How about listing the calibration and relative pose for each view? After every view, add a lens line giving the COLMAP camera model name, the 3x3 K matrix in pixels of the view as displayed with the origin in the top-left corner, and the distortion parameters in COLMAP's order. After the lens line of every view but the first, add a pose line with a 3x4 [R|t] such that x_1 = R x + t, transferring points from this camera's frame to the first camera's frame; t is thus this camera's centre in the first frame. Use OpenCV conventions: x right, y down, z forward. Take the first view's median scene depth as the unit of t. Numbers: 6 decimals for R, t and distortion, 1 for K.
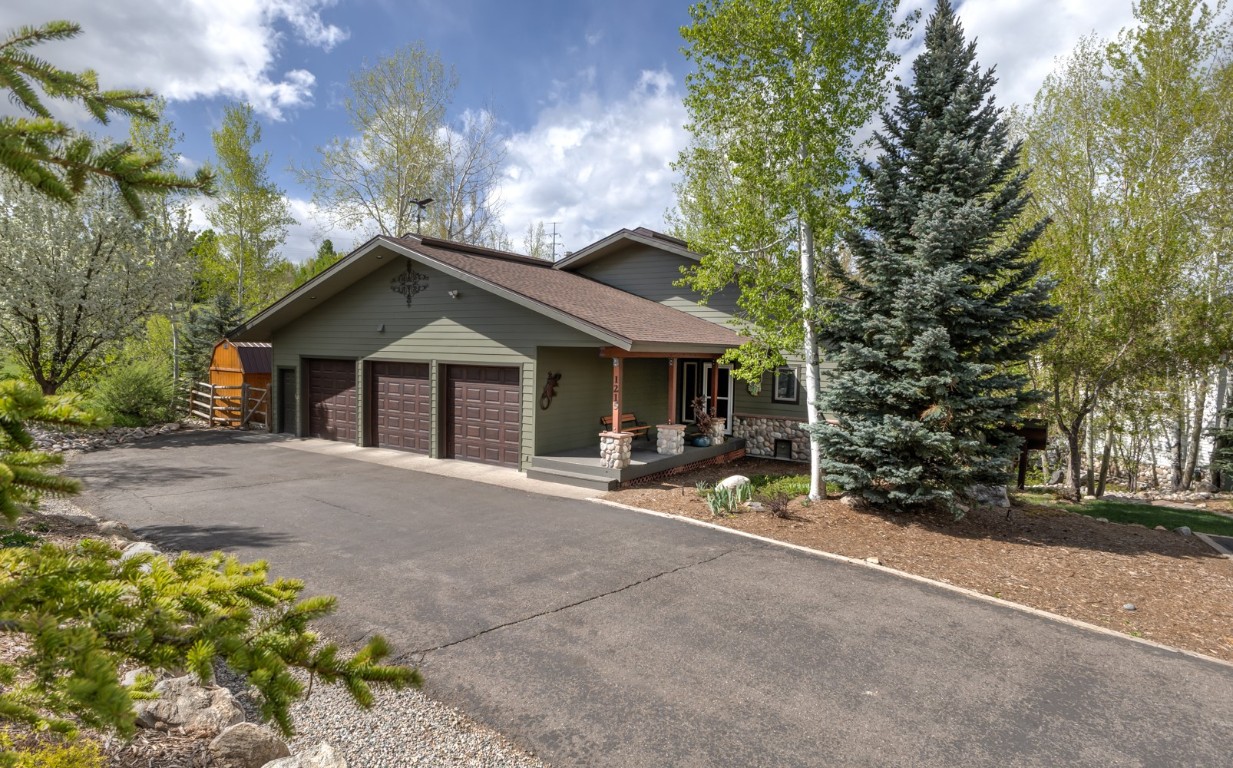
lens RADIAL K [[675.3, 0, 621.4], [0, 675.3, 384.5], [0, 0, 1]] dist [-0.001420, 0.000885]
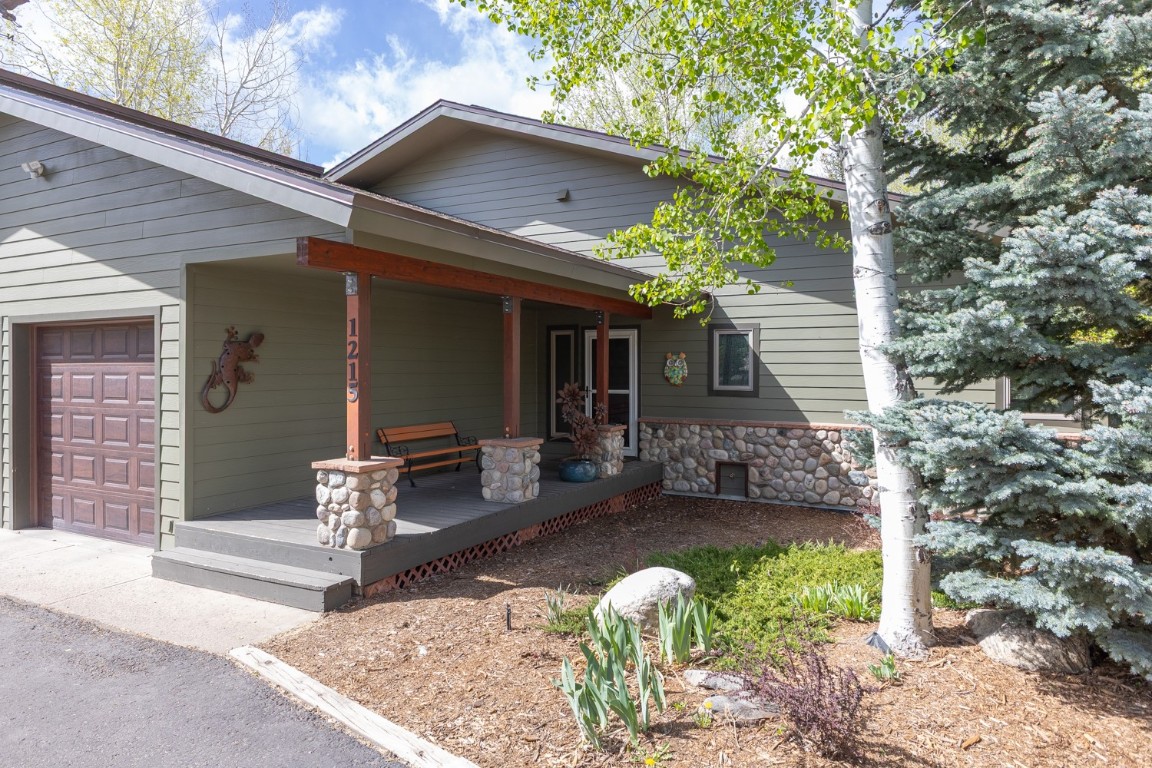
lens RADIAL K [[742.2, 0, 573.0], [0, 742.2, 376.9], [0, 0, 1]] dist [0.020719, -0.002196]
pose [[0.996616, -0.023743, 0.078698, 0.073410], [0.026821, 0.998907, -0.038292, 0.035547], [-0.077703, 0.040273, 0.996163, 0.451763]]
